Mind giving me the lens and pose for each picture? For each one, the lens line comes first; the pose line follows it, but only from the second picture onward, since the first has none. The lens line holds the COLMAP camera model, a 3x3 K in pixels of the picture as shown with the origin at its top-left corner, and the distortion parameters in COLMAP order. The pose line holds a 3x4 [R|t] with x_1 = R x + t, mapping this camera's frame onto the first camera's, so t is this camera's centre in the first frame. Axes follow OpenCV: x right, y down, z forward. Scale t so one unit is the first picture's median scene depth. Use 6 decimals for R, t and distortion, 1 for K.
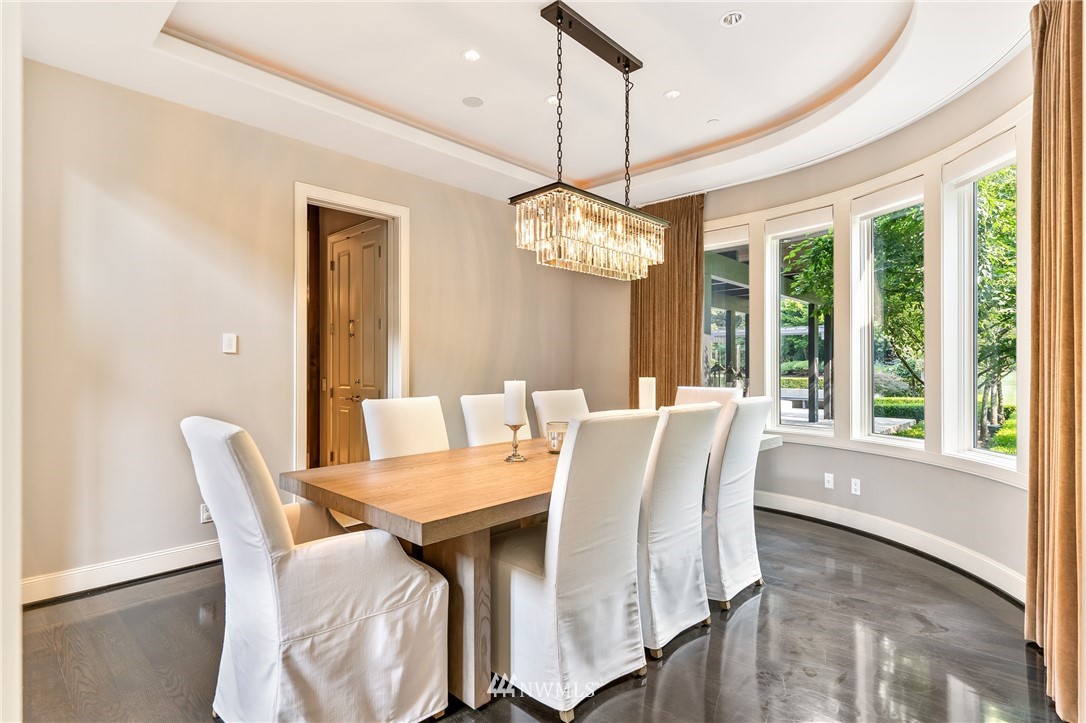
lens RADIAL K [[543.4, 0, 541.9], [0, 543.4, 363.9], [0, 0, 1]] dist [-0.002618, -0.000510]
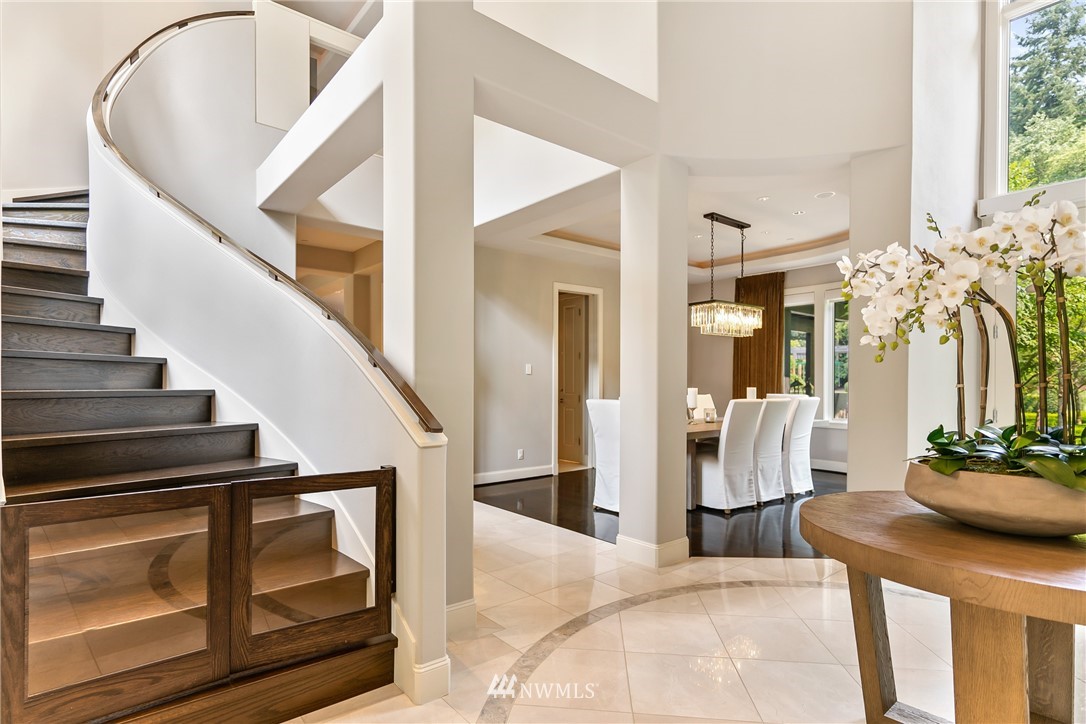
lens RADIAL K [[543.4, 0, 540.2], [0, 543.4, 386.0], [0, 0, 1]] dist [-0.002618, -0.000510]
pose [[0.990870, 0.001955, -0.134804, -0.335050], [-0.000276, 0.999922, 0.012473, -0.004190], [0.134817, -0.012321, 0.990794, -1.159648]]
